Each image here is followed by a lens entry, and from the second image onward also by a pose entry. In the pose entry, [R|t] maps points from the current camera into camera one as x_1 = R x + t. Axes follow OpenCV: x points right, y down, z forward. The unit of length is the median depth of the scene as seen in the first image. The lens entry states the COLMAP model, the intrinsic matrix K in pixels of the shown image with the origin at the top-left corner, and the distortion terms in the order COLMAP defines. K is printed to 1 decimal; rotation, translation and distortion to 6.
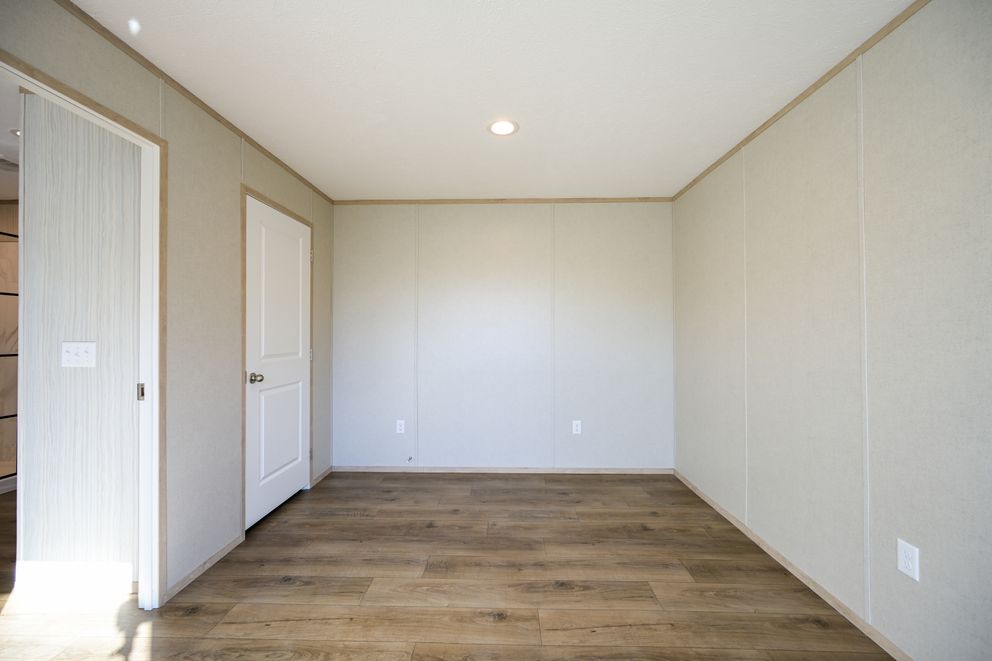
lens RADIAL K [[389.6, 0, 495.3], [0, 389.6, 330.7], [0, 0, 1]] dist [-0.001300, -0.000111]
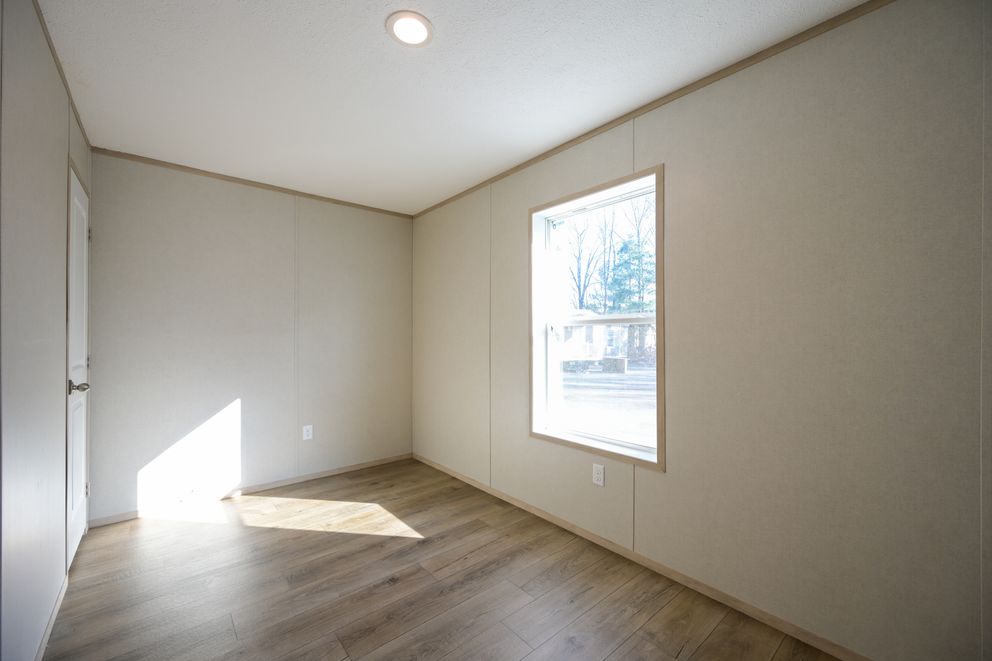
lens RADIAL K [[393.5, 0, 494.2], [0, 393.5, 336.2], [0, 0, 1]] dist [0.019413, 0.000043]
pose [[0.748261, 0.004304, 0.663390, -0.394194], [-0.006393, 0.999979, 0.000724, 0.008426], [-0.663374, -0.004783, 0.748273, -0.049462]]
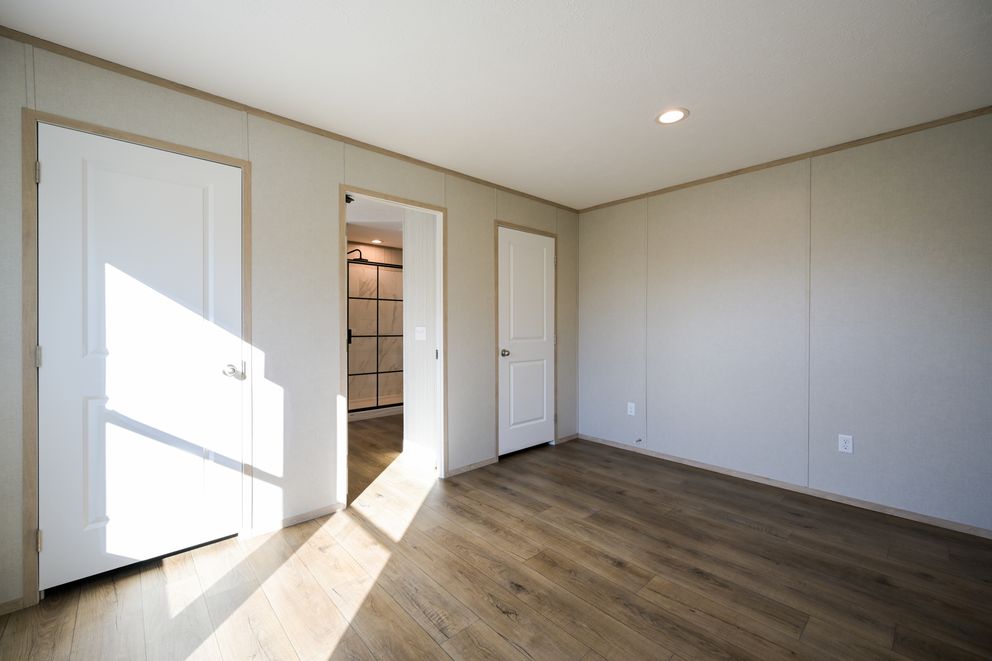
lens RADIAL K [[403.9, 0, 495.1], [0, 403.9, 330.7], [0, 0, 1]] dist [-0.001083, -0.000206]
pose [[0.695334, 0.009658, -0.718622, 0.442670], [0.004335, 0.999835, 0.017632, 0.013413], [0.718674, -0.015376, 0.695177, -0.063369]]
